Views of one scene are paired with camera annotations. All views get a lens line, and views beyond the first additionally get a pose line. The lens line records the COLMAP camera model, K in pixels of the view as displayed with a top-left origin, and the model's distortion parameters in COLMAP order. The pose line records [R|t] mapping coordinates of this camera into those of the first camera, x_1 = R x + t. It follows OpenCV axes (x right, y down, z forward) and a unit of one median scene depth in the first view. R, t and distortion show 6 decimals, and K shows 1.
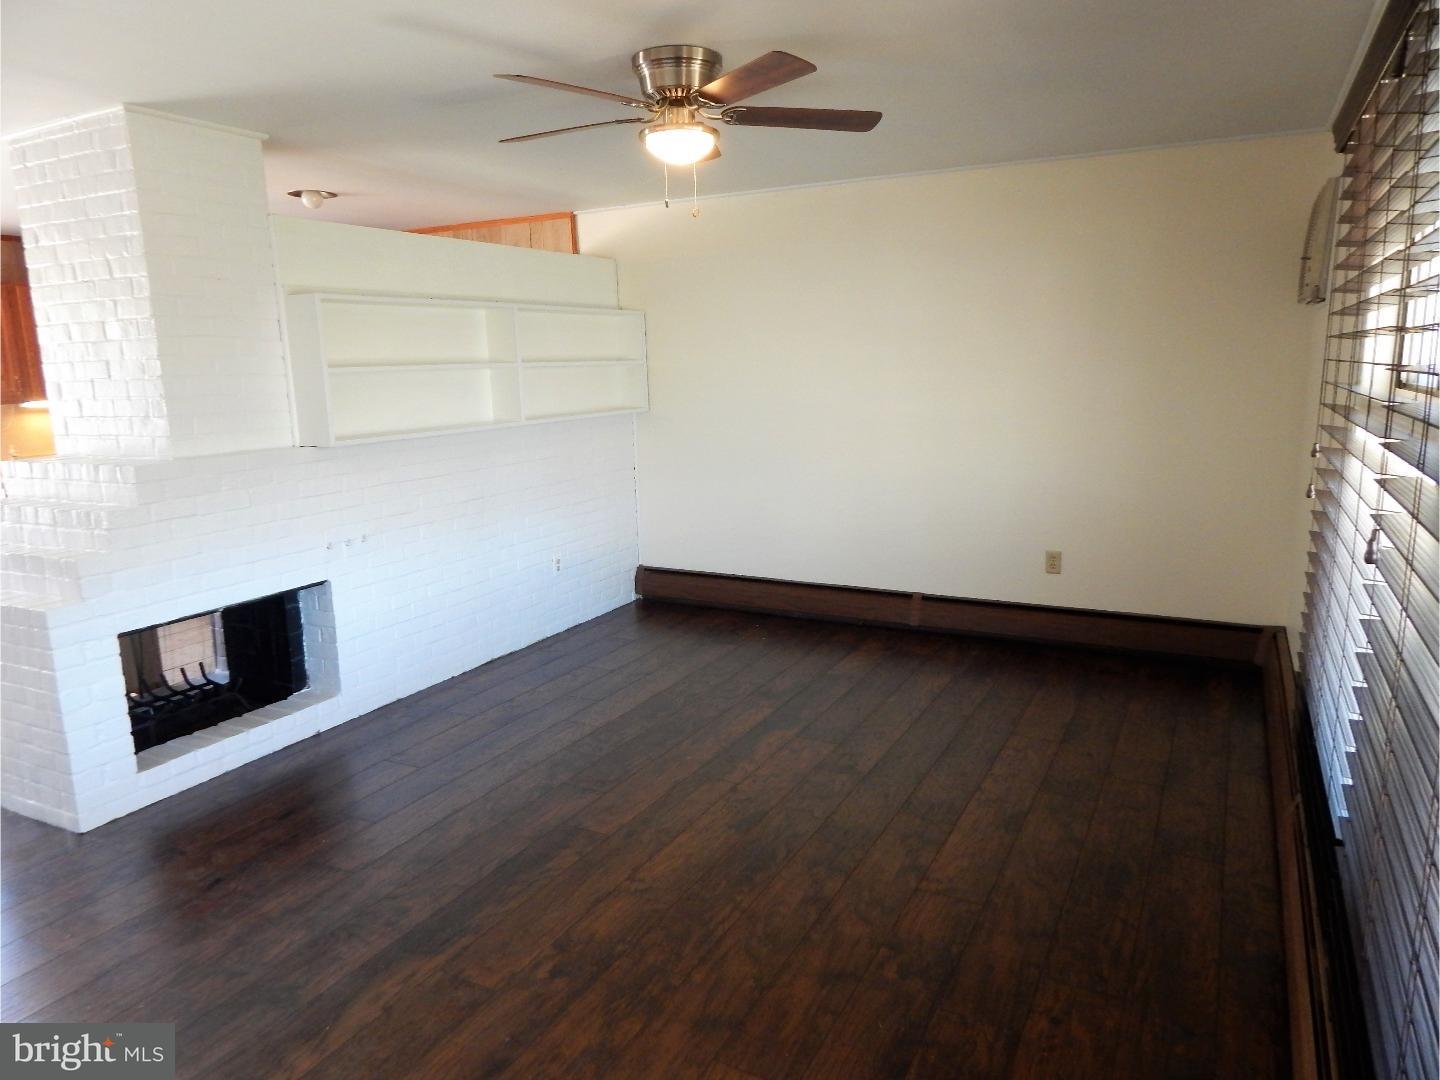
lens RADIAL K [[951.6, 0, 720.1], [0, 951.6, 544.6], [0, 0, 1]] dist [0.001099, -0.004995]
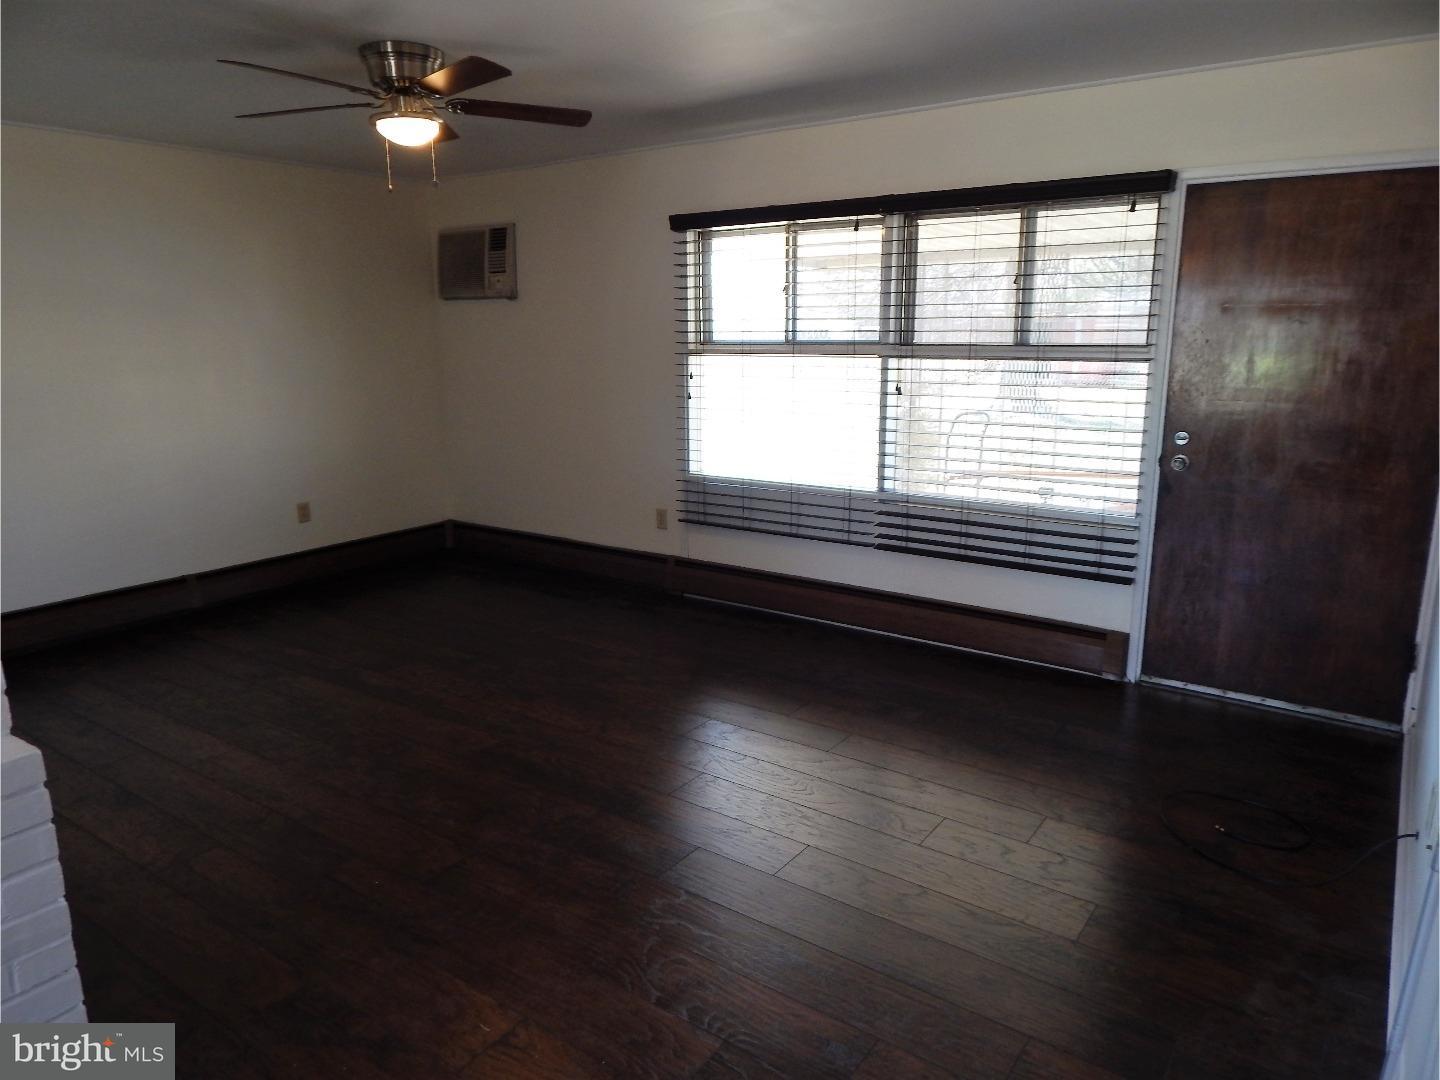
lens RADIAL K [[951.6, 0, 729.0], [0, 951.6, 541.1], [0, 0, 1]] dist [0.001099, -0.004995]
pose [[0.137702, -0.194966, 0.971096, -0.951181], [0.201669, 0.965416, 0.165229, -0.047388], [-0.969726, 0.173088, 0.172258, 0.415364]]
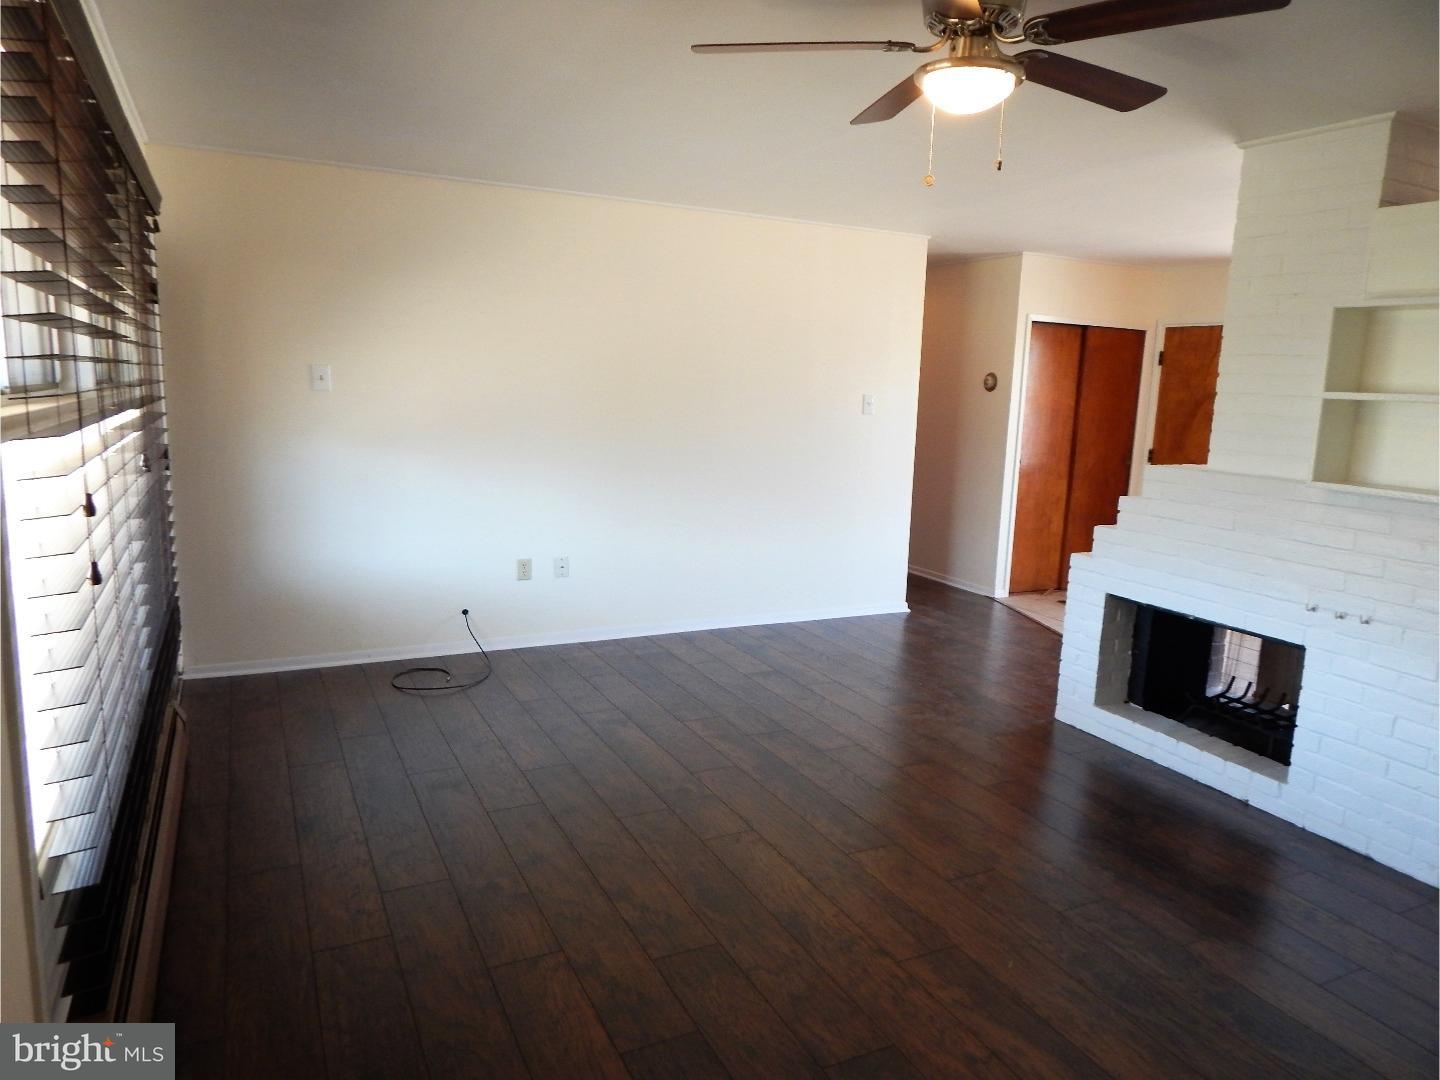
lens RADIAL K [[951.6, 0, 712.2], [0, 951.6, 538.0], [0, 0, 1]] dist [0.001099, -0.004995]
pose [[-0.577691, 0.138797, -0.804368, 0.582960], [-0.183717, 0.938044, 0.293807, -0.215727], [0.795312, 0.317505, -0.516400, 1.067679]]
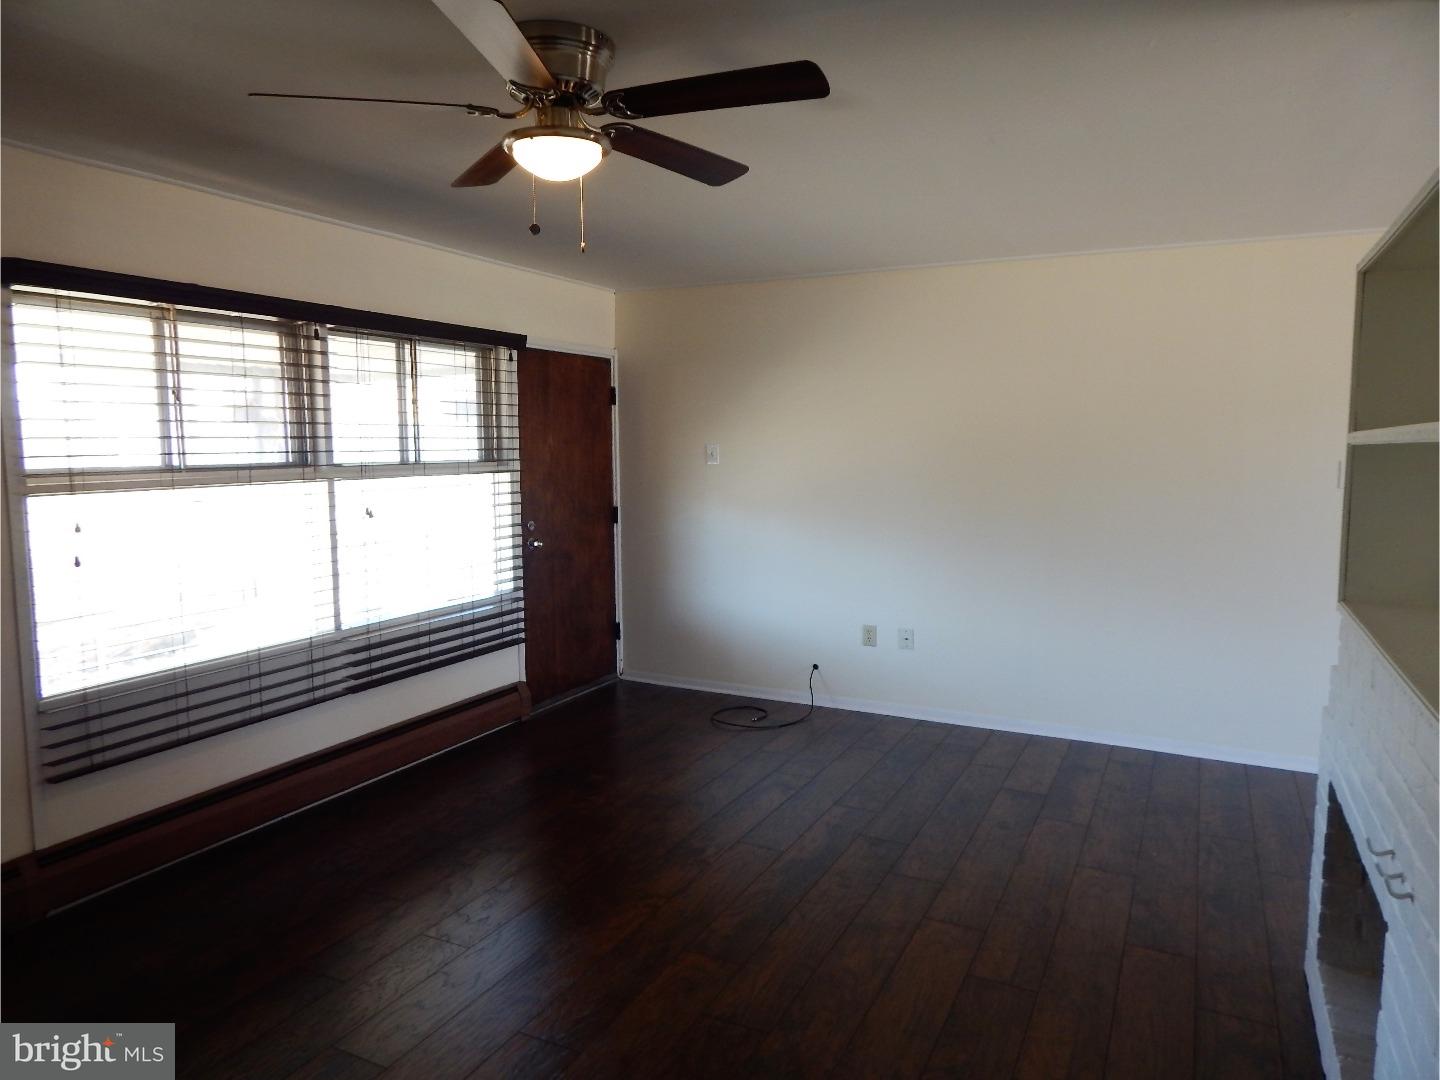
lens RADIAL K [[946.4, 0, 720.1], [0, 946.4, 534.1], [0, 0, 1]] dist [0.004440, -0.002011]
pose [[-0.999519, 0.029982, -0.007902, -0.132953], [0.026343, 0.955581, 0.293549, -0.280249], [0.016353, 0.293199, -0.955912, 1.448990]]
